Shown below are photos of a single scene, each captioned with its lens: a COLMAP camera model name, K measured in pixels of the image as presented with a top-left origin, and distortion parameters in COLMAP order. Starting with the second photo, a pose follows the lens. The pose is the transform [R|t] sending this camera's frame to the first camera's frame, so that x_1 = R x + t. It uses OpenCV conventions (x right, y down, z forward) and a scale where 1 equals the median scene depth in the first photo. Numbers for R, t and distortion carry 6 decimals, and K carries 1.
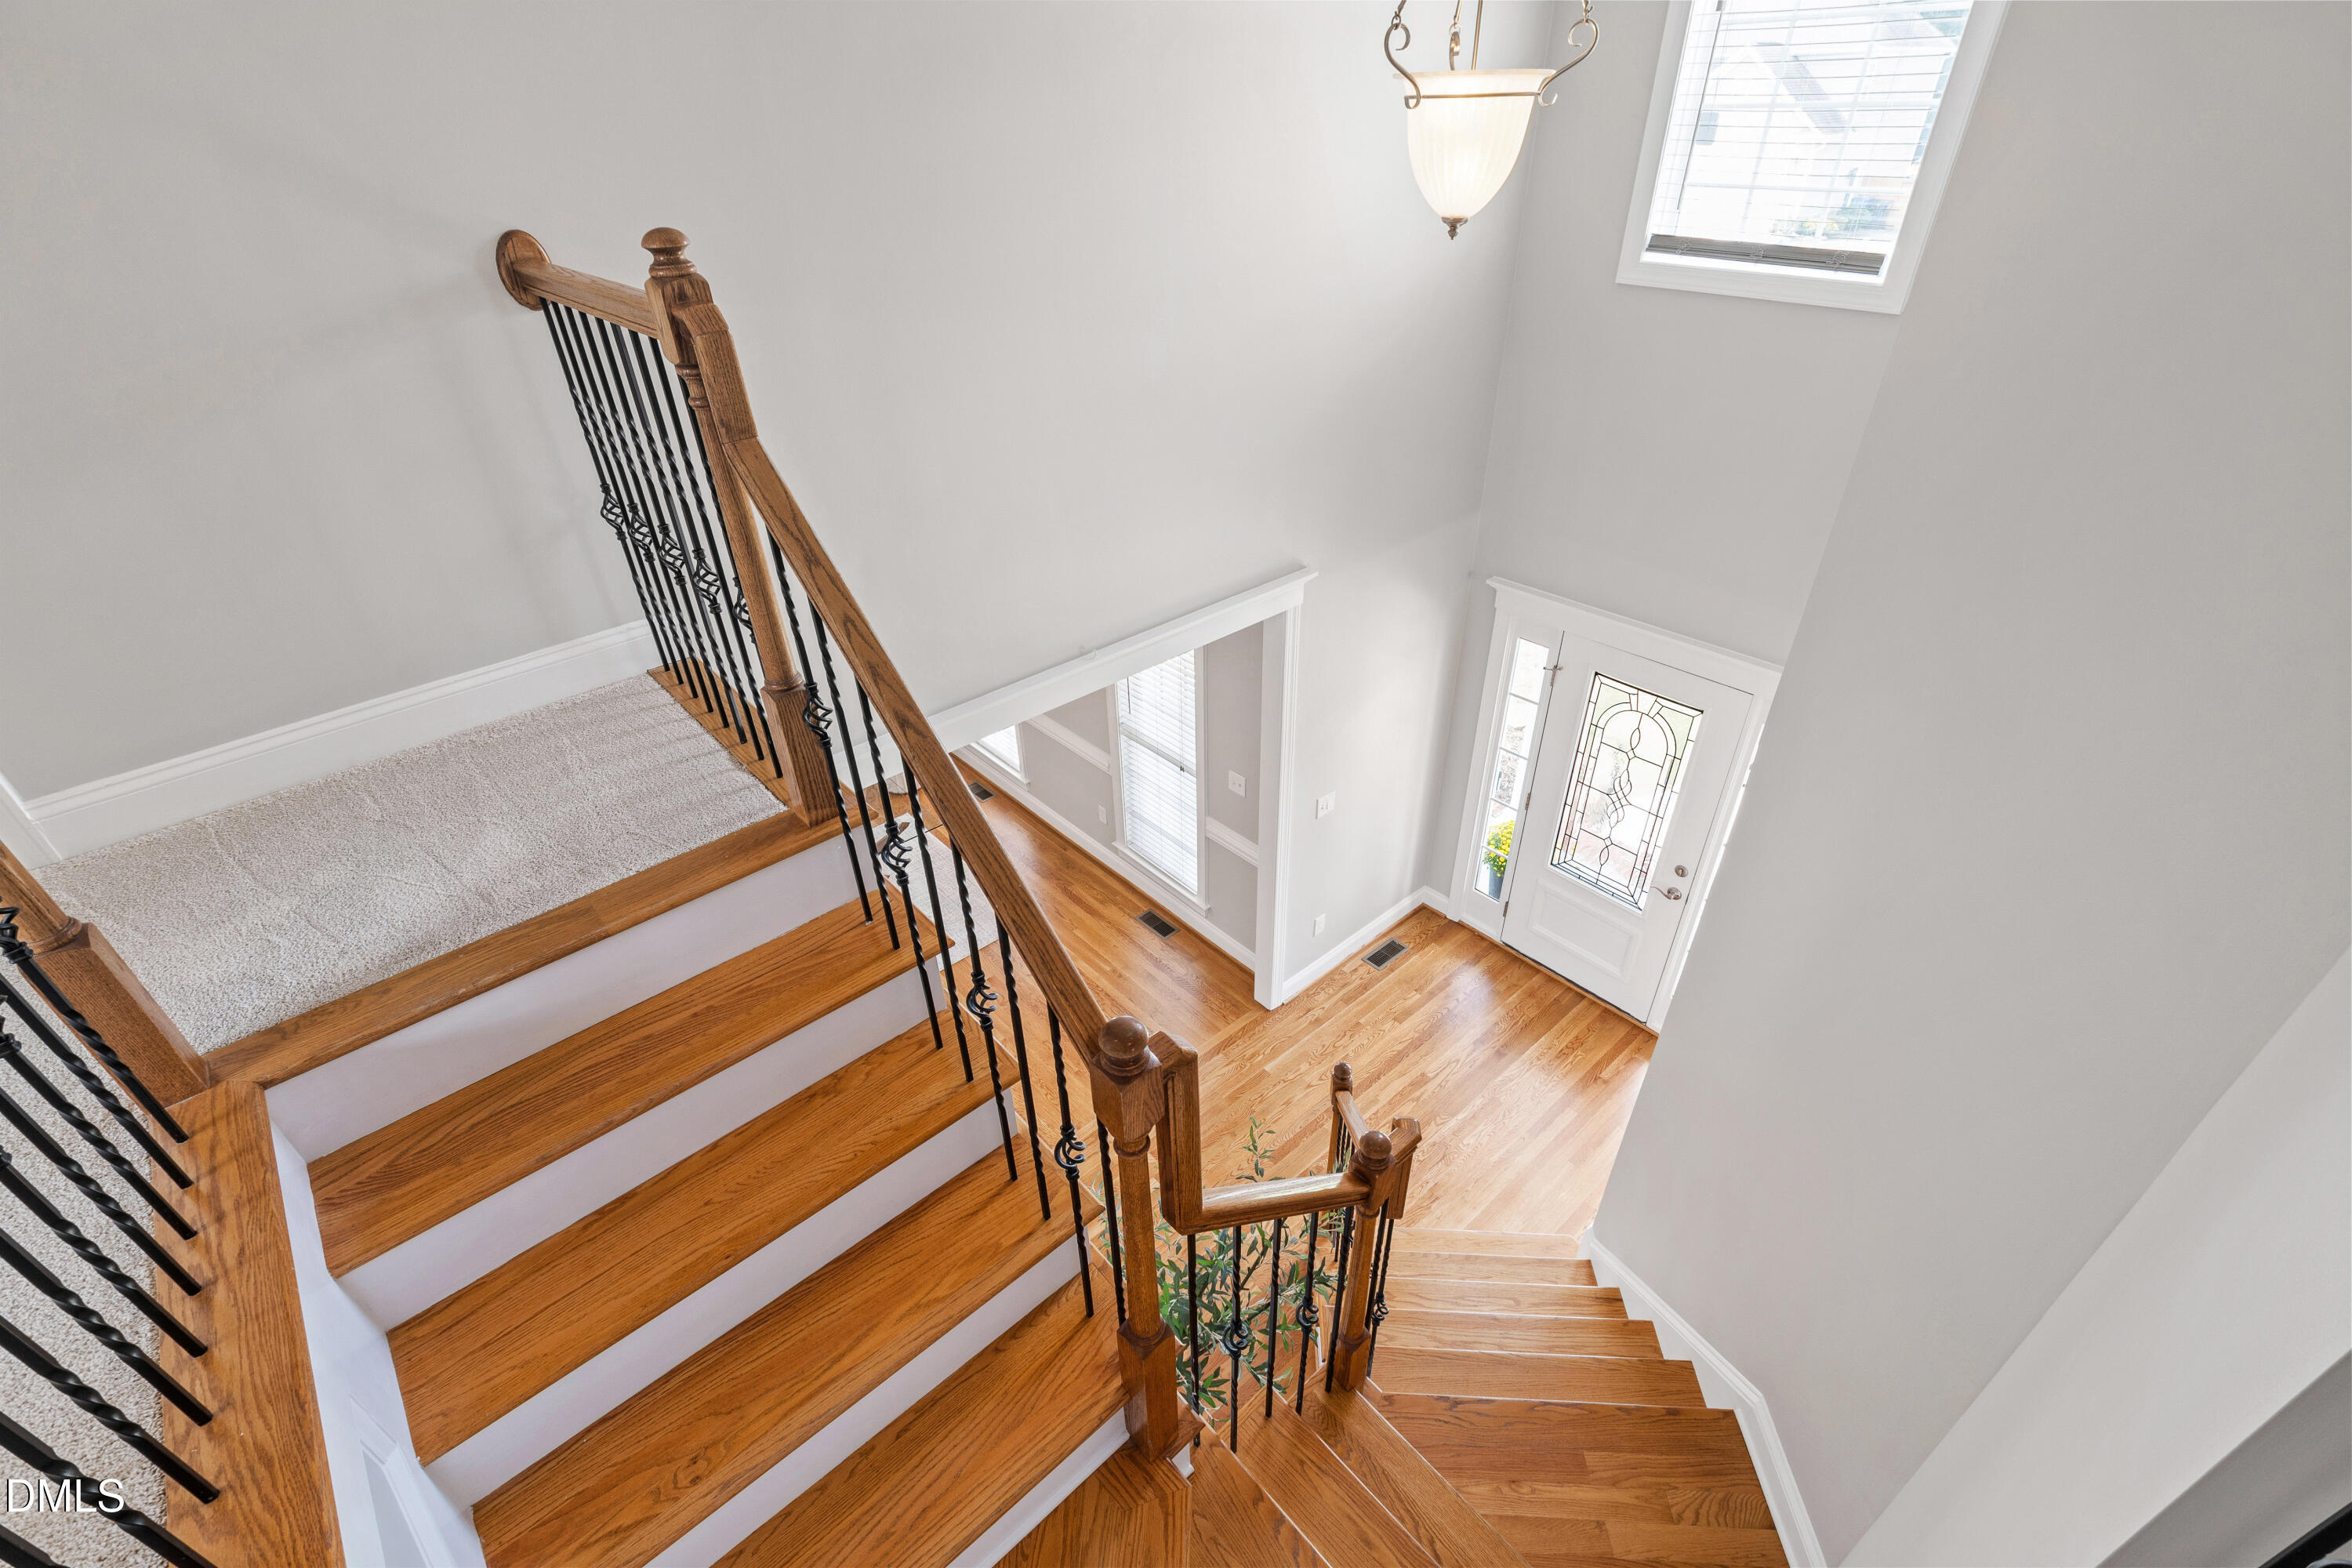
lens RADIAL K [[1037.4, 0, 1161.7], [0, 1037.4, 806.9], [0, 0, 1]] dist [0.001975, 0.000395]
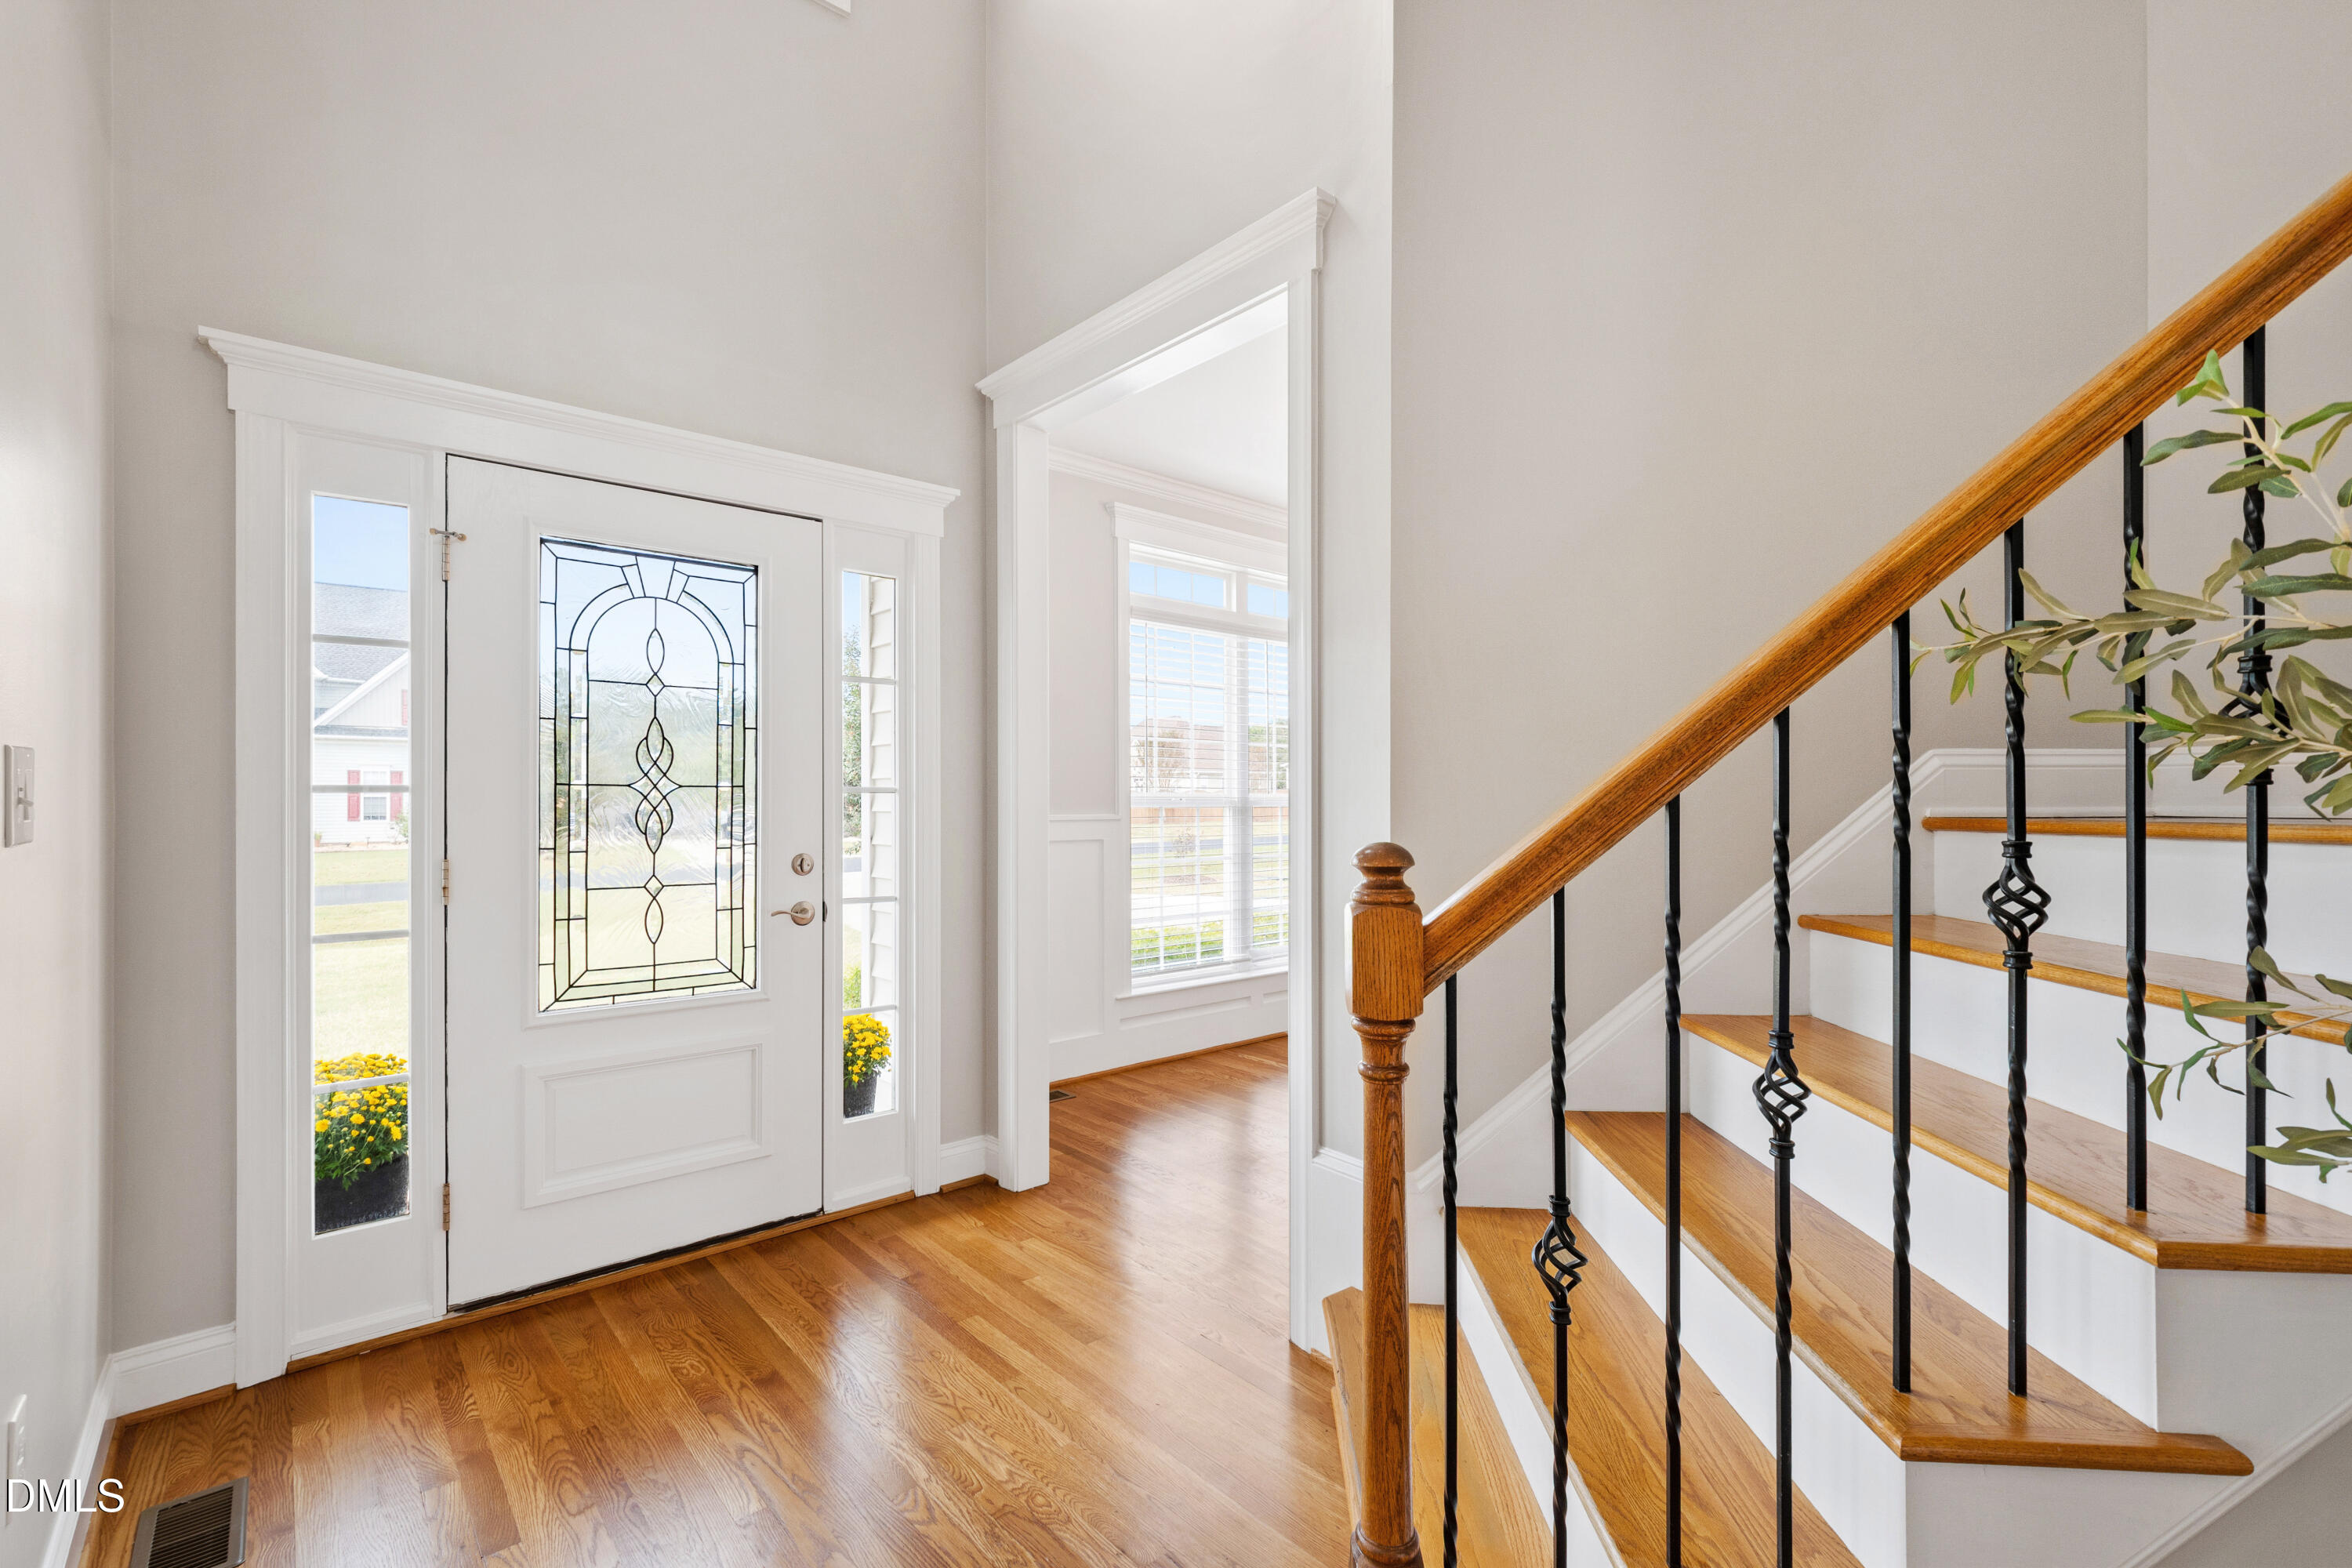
lens RADIAL K [[1037.4, 0, 1161.7], [0, 1037.4, 806.9], [0, 0, 1]] dist [0.001975, 0.000395]
pose [[-0.013383, 0.025940, 0.999574, -0.099634], [0.569736, 0.821714, -0.013697, 0.168943], [-0.821719, 0.569310, -0.025776, 0.872223]]
